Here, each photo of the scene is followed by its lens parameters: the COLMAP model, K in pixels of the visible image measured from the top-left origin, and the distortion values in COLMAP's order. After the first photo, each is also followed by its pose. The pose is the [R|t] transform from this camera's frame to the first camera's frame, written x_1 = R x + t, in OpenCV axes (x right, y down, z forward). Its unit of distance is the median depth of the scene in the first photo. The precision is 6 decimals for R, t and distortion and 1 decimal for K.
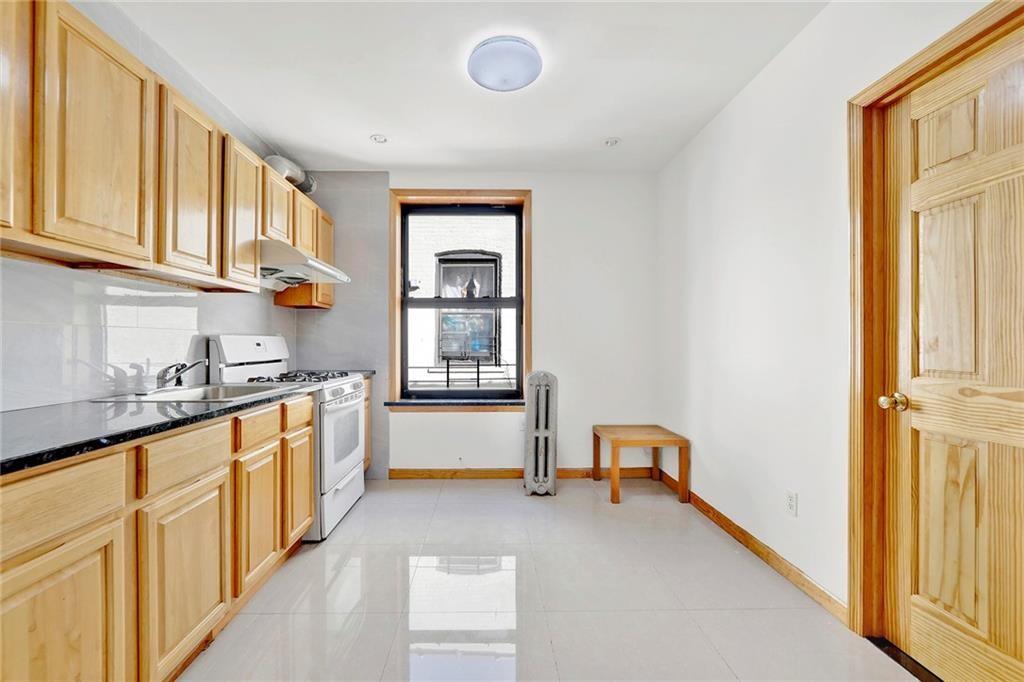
lens RADIAL K [[411.4, 0, 491.5], [0, 411.4, 340.5], [0, 0, 1]] dist [-0.005971, 0.000755]
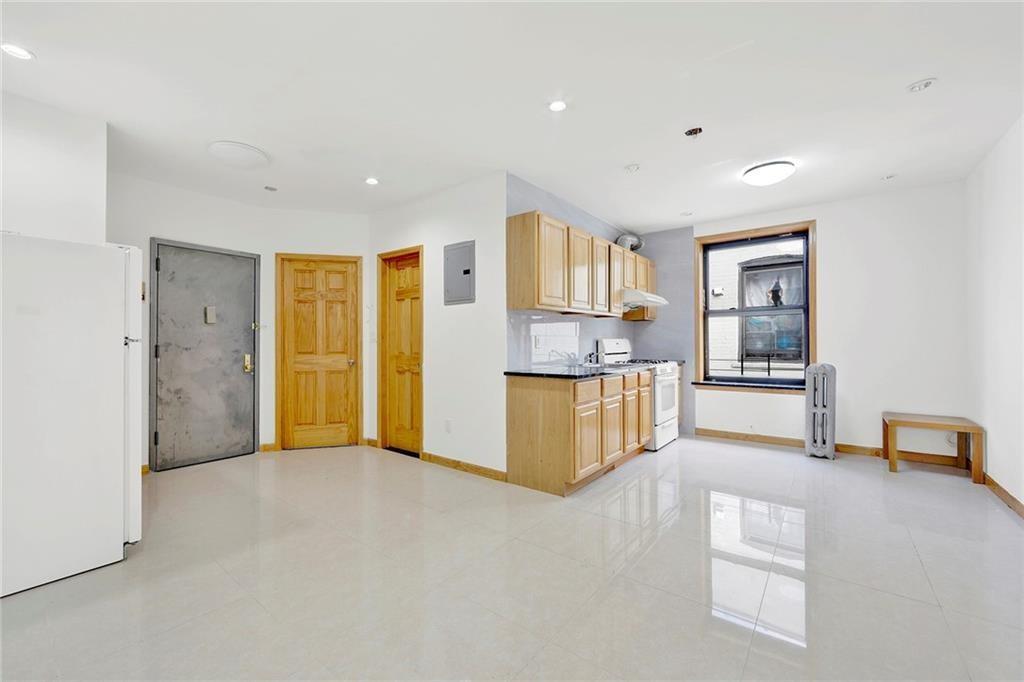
lens RADIAL K [[411.4, 0, 504.8], [0, 411.4, 342.4], [0, 0, 1]] dist [-0.005971, 0.000755]
pose [[0.782467, -0.008419, -0.622636, 0.146953], [0.004445, 0.999959, -0.007934, 0.014499], [0.622677, 0.003440, 0.782472, -0.623919]]
